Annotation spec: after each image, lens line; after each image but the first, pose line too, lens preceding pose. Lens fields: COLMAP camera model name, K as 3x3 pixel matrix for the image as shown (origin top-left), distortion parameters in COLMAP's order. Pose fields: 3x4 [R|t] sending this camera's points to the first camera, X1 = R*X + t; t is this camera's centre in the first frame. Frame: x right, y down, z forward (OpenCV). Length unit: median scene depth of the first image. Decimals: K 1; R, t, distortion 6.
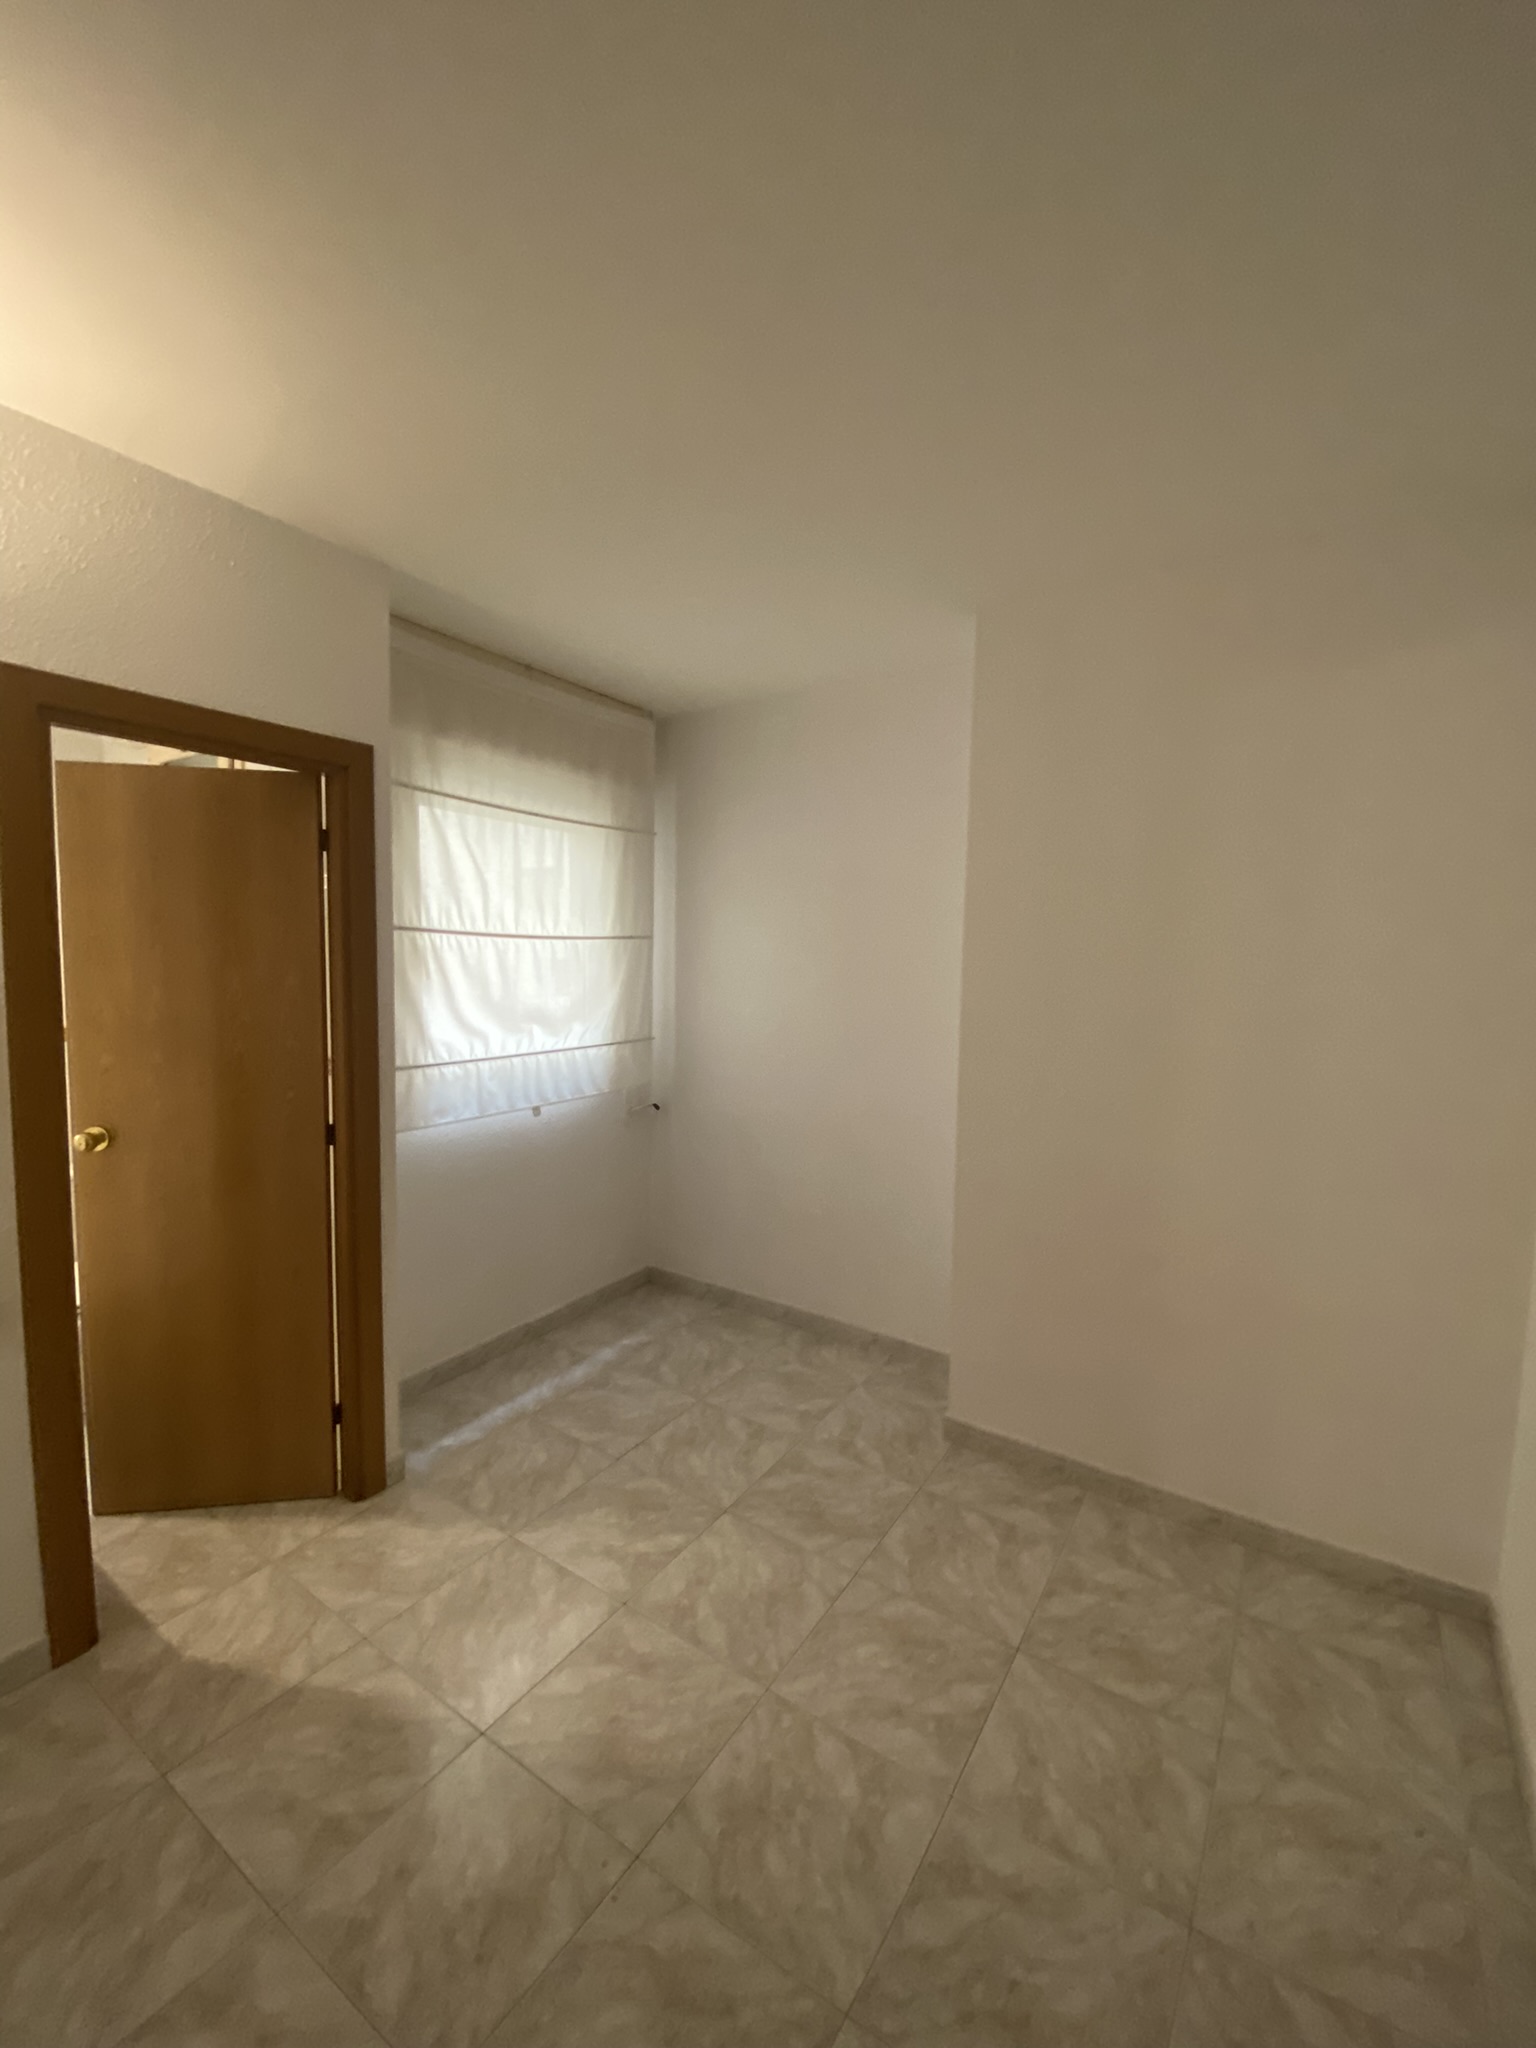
lens RADIAL K [[836.9, 0, 768.0], [0, 836.9, 1024.0], [0, 0, 1]] dist [0.025348, -0.022384]
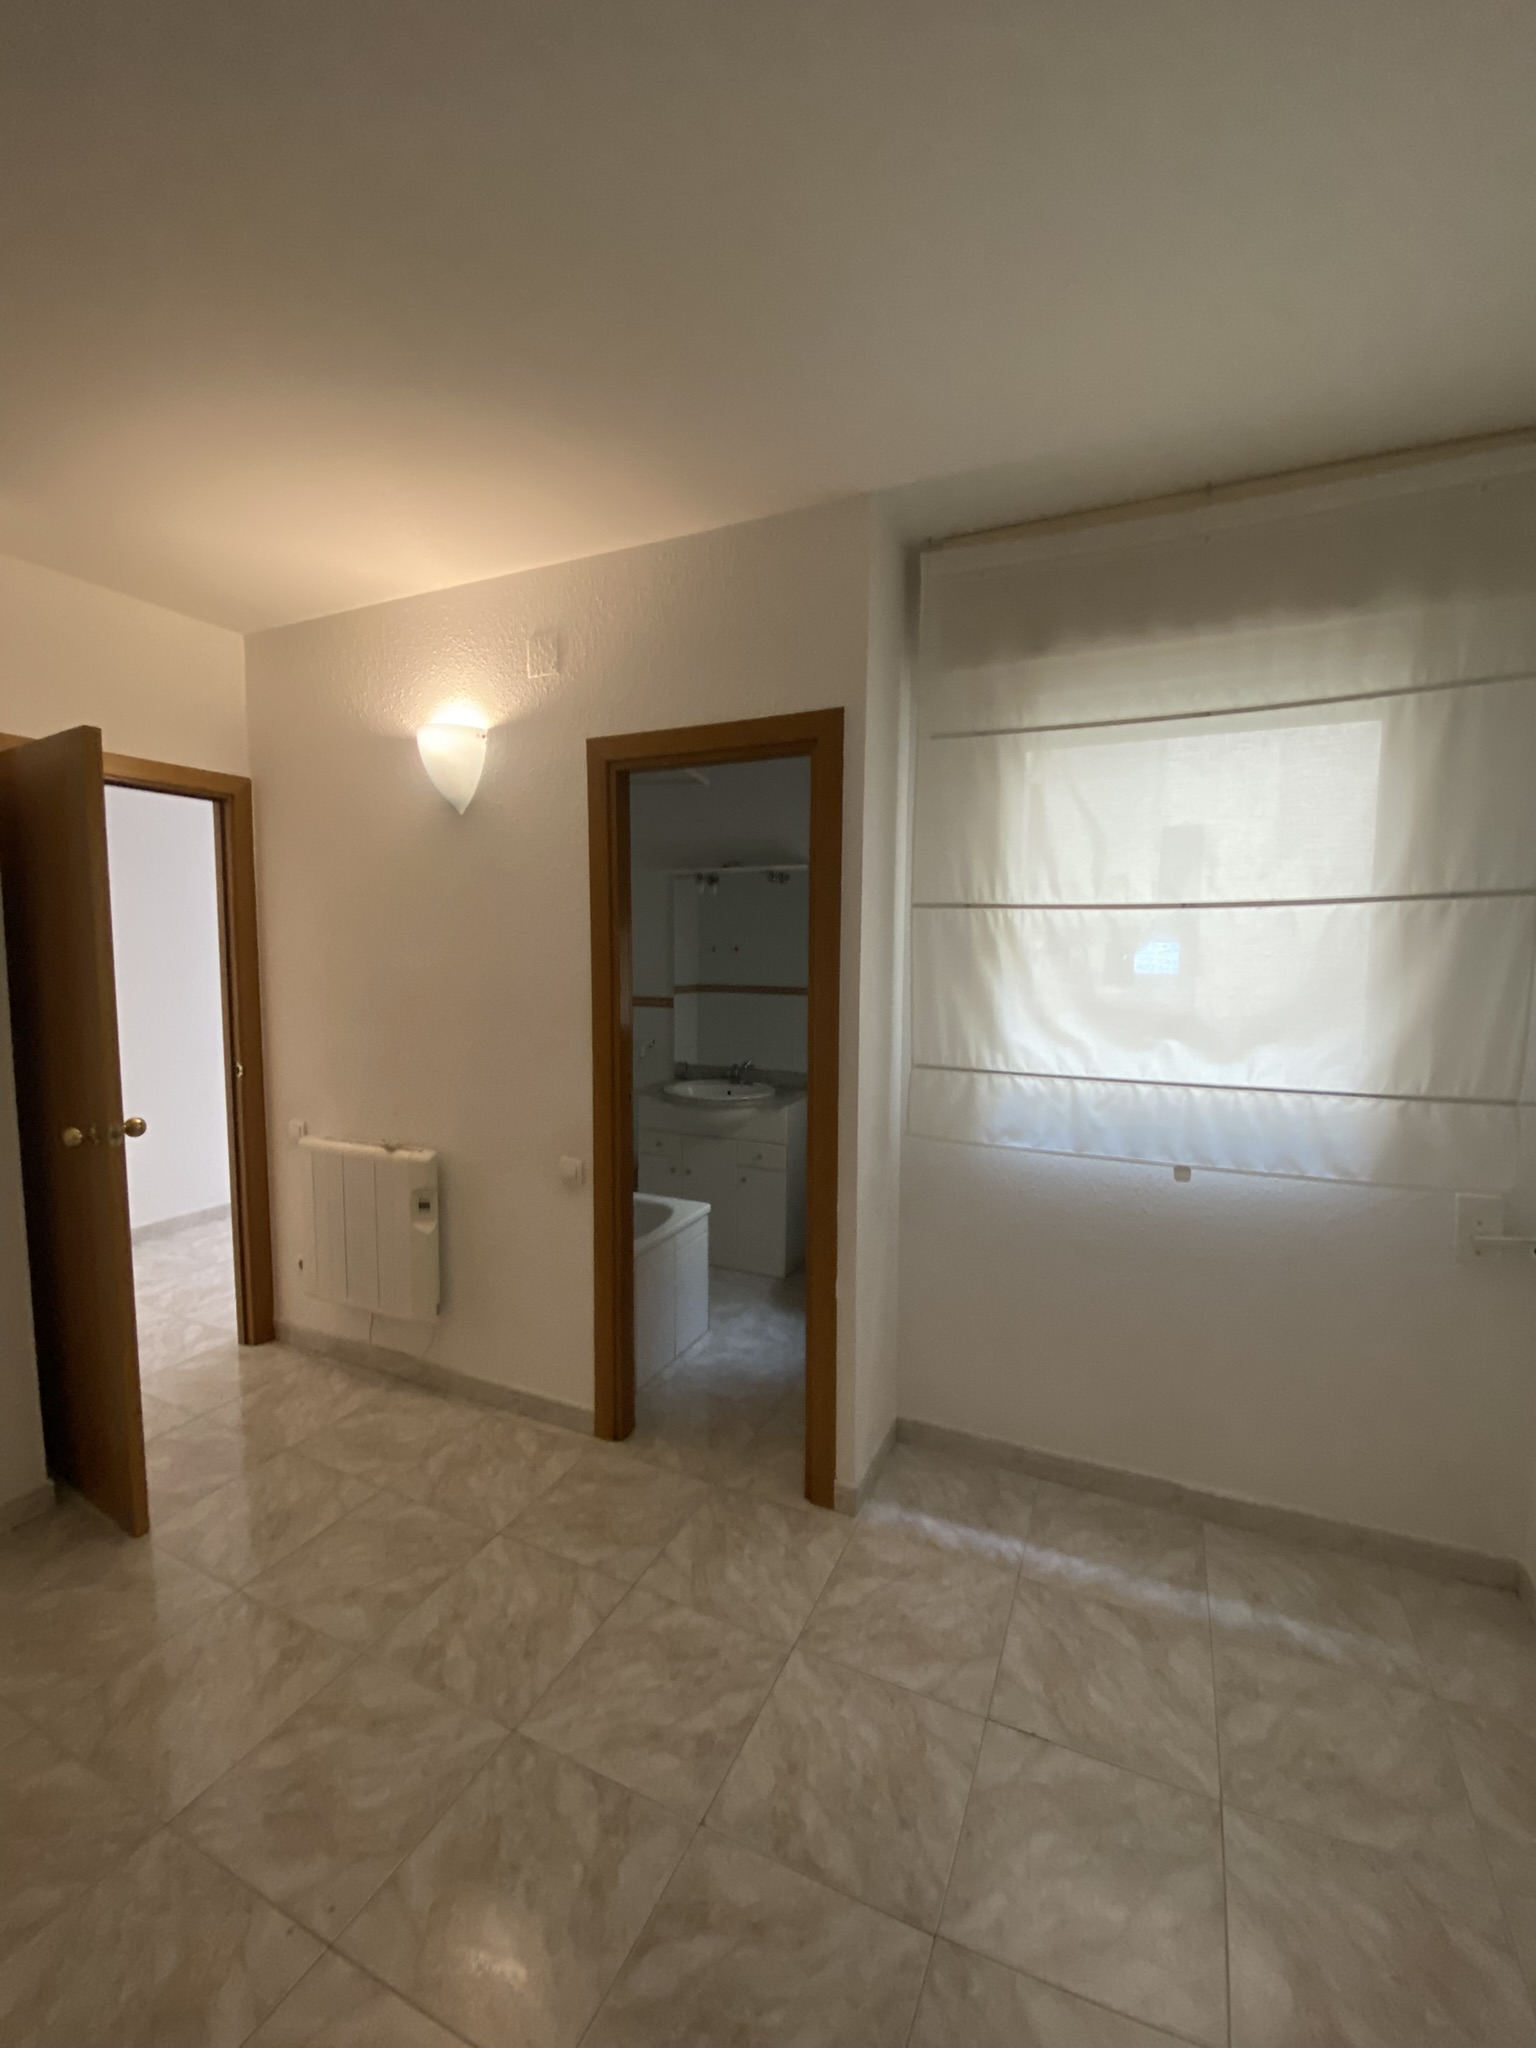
lens RADIAL K [[836.9, 0, 768.0], [0, 836.9, 1024.0], [0, 0, 1]] dist [0.025348, -0.022384]
pose [[0.148000, 0.072519, -0.986325, 0.343604], [-0.085324, 0.994526, 0.060319, -0.026027], [0.985300, 0.075230, 0.153378, 0.619431]]
